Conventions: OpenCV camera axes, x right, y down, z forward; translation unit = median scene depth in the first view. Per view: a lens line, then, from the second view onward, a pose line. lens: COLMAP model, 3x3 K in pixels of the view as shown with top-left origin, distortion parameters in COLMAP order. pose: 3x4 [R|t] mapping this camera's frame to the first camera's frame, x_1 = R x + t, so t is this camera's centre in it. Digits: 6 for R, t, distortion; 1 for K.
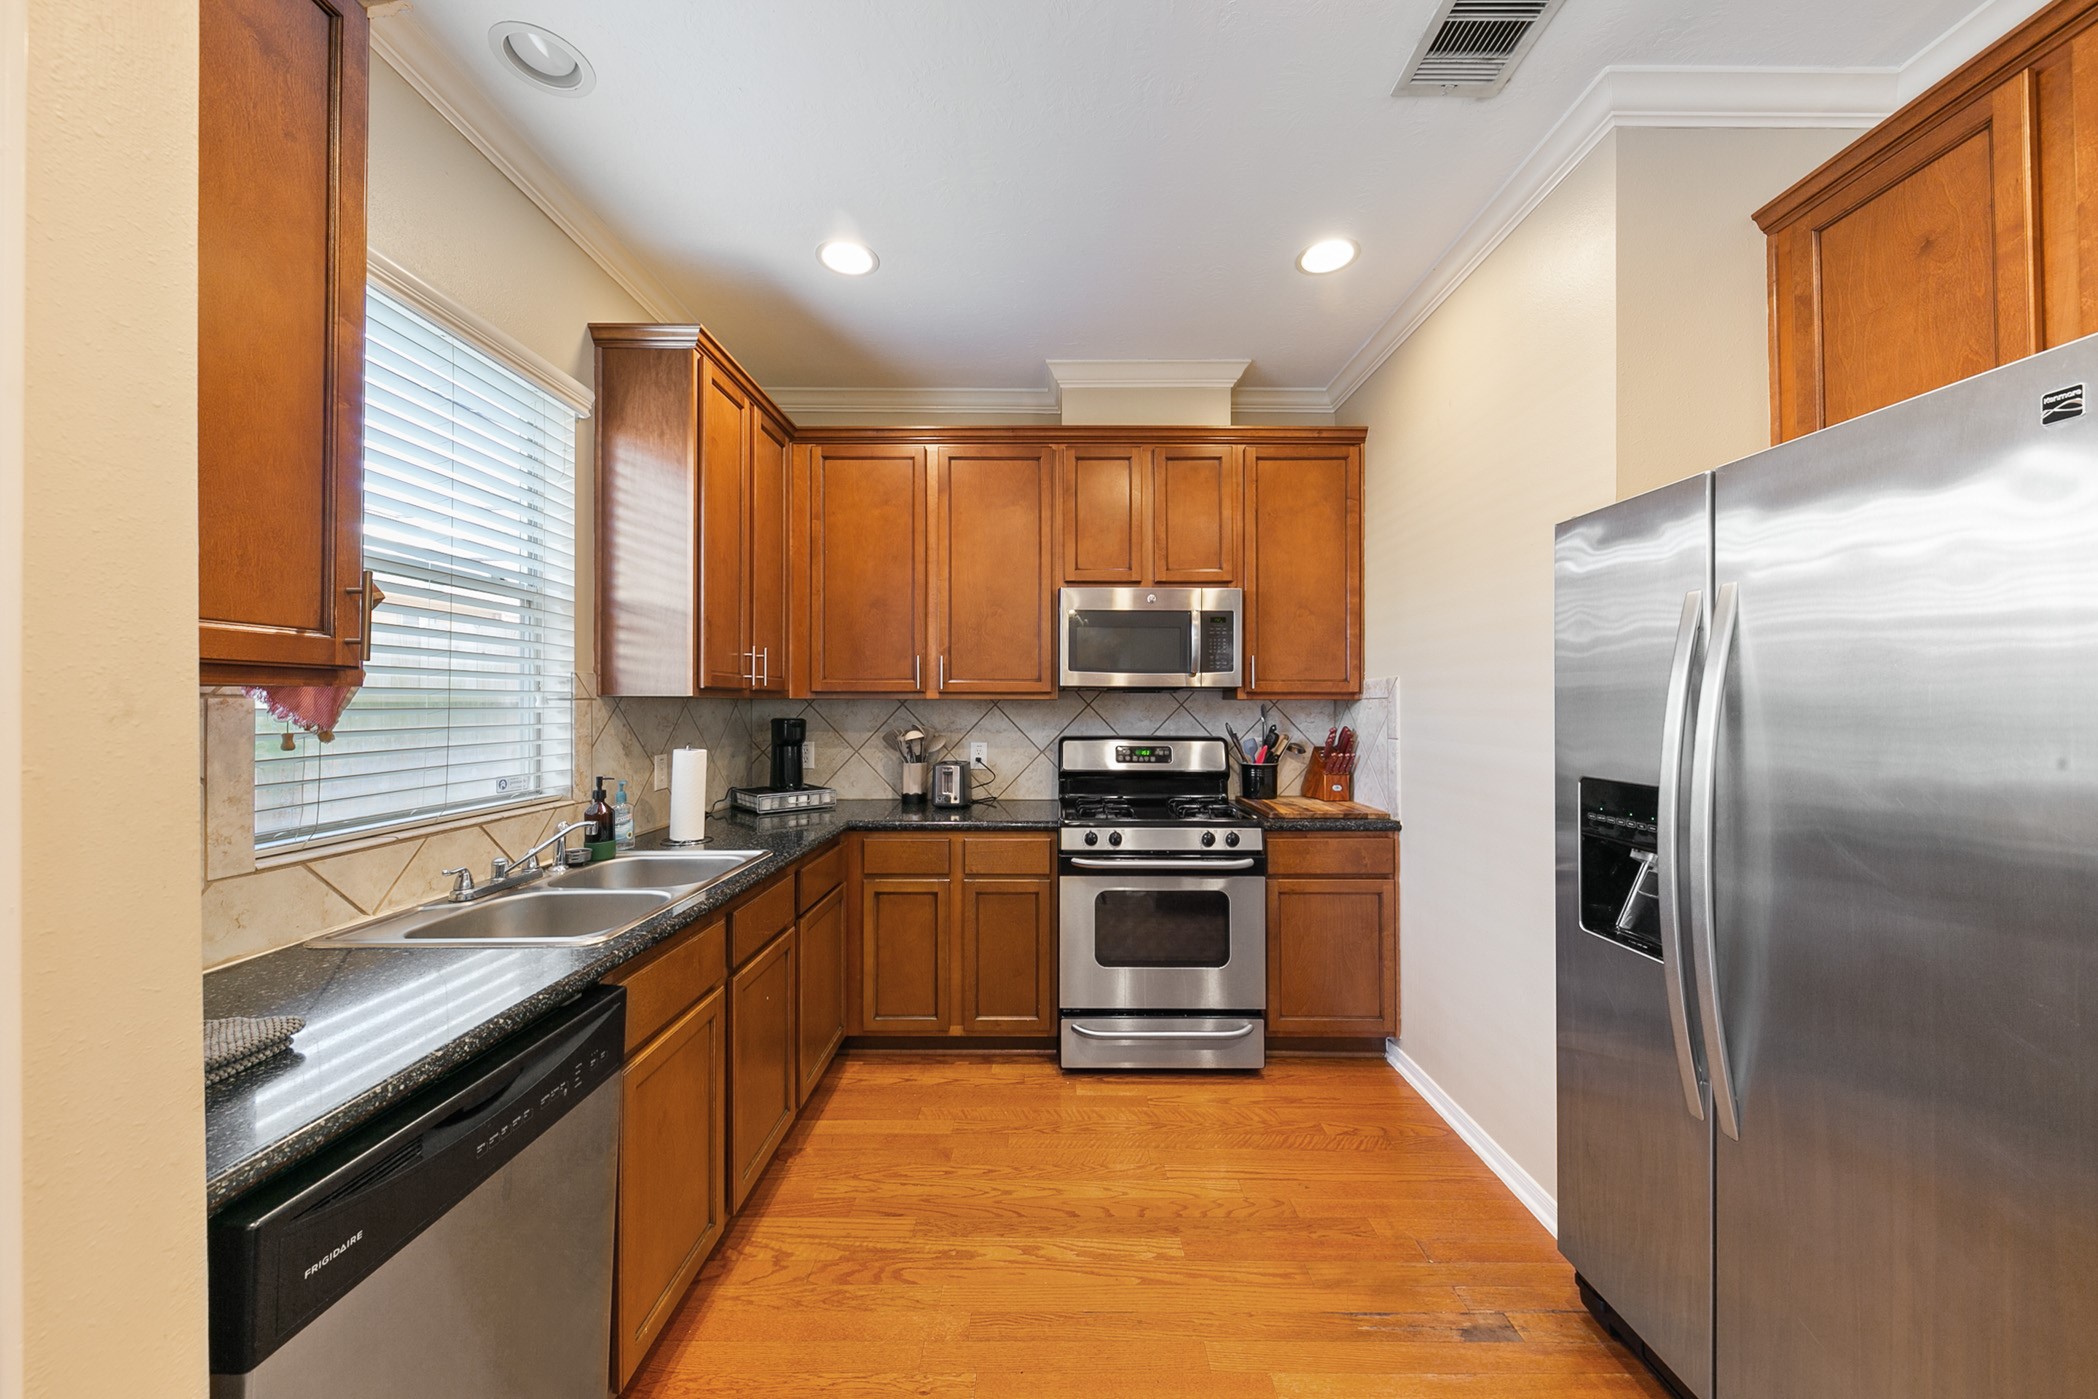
lens RADIAL K [[753.3, 0, 1006.9], [0, 753.3, 694.1], [0, 0, 1]] dist [0.007223, -0.001165]
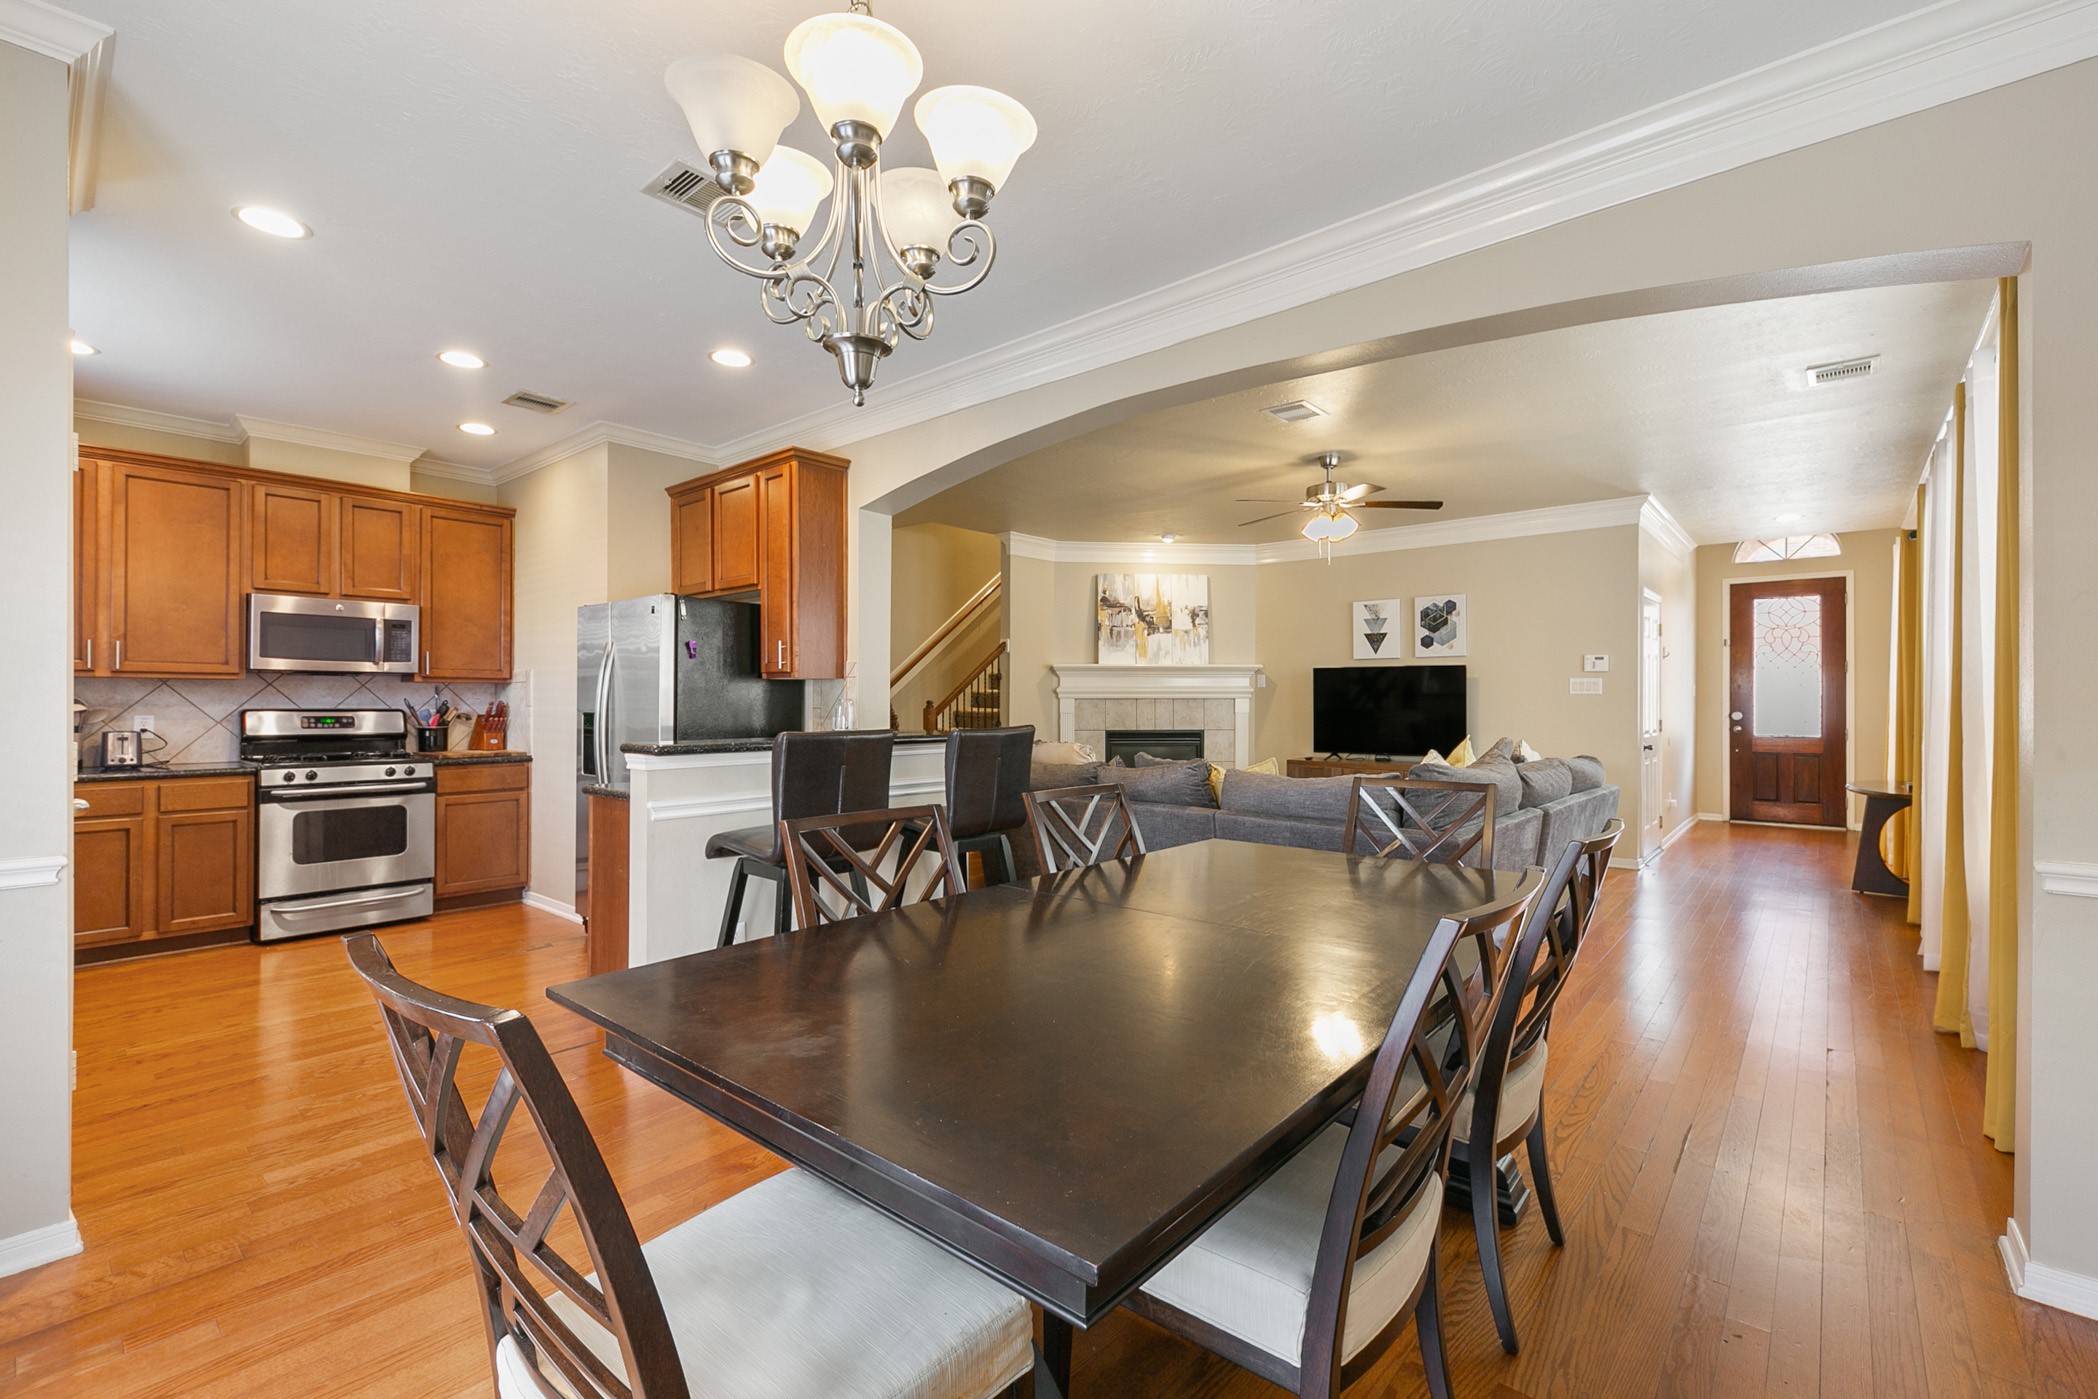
lens RADIAL K [[865.6, 0, 1087.9], [0, 865.6, 697.3], [0, 0, 1]] dist [0.002548, -0.003160]
pose [[0.577667, 0.002195, 0.816270, -0.338192], [-0.011686, 0.999916, 0.005581, 0.014594], [-0.816189, -0.012763, 0.577644, -1.129519]]
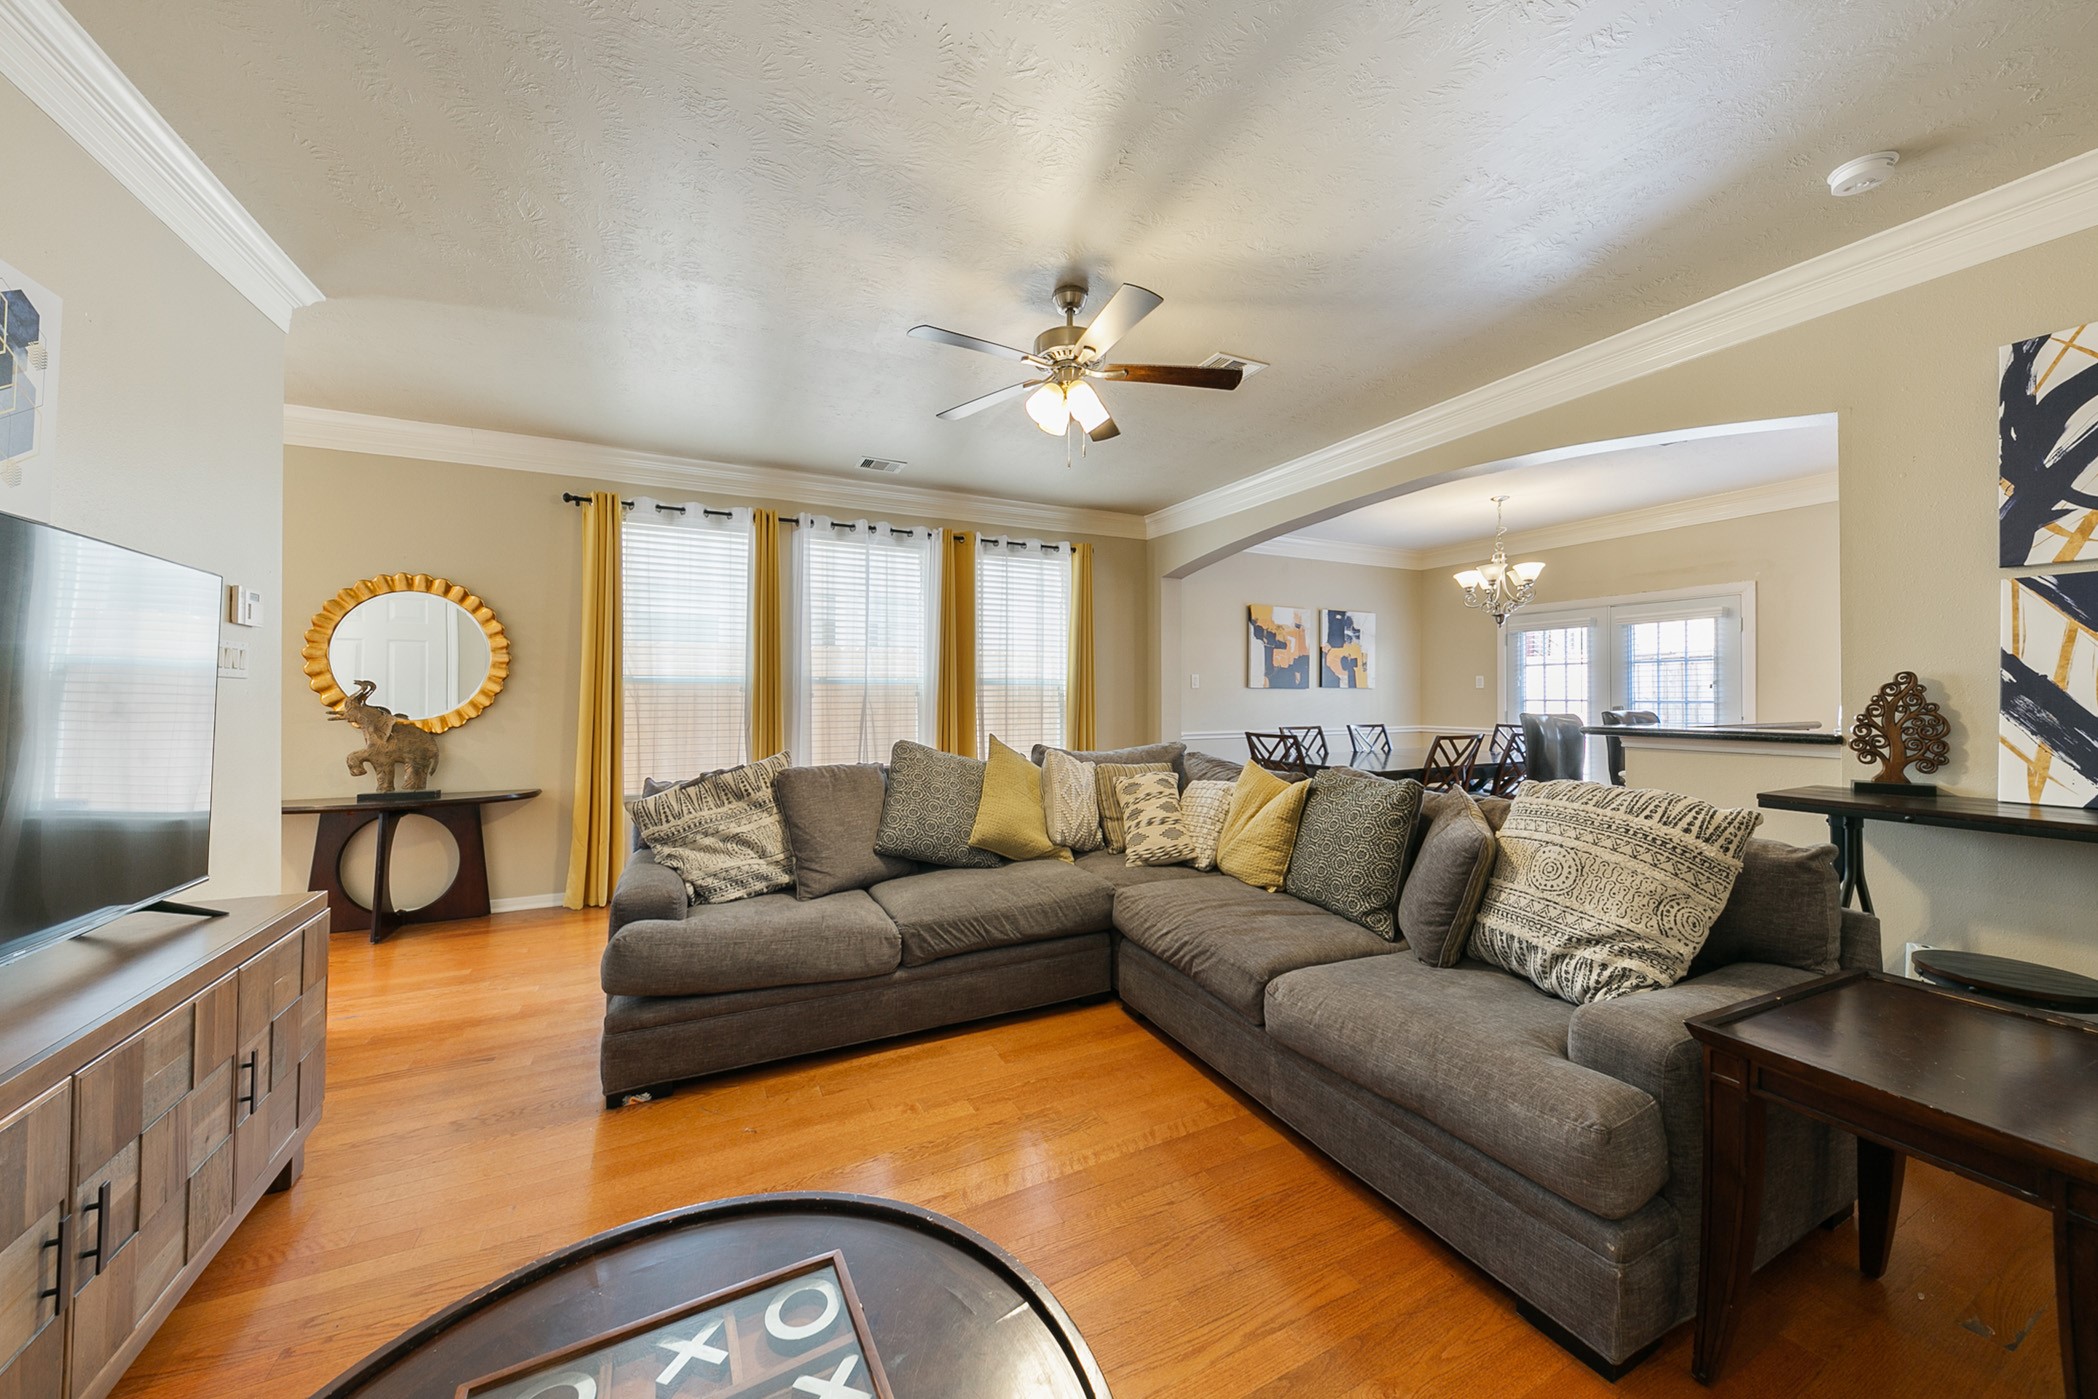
lens RADIAL K [[753.3, 0, 1082.7], [0, 753.3, 686.9], [0, 0, 1]] dist [0.007223, -0.001165]
pose [[-0.856891, -0.007014, -0.515450, 2.305772], [0.006912, 0.999661, -0.025092, 0.045788], [0.515451, -0.025064, -0.856552, 0.572683]]
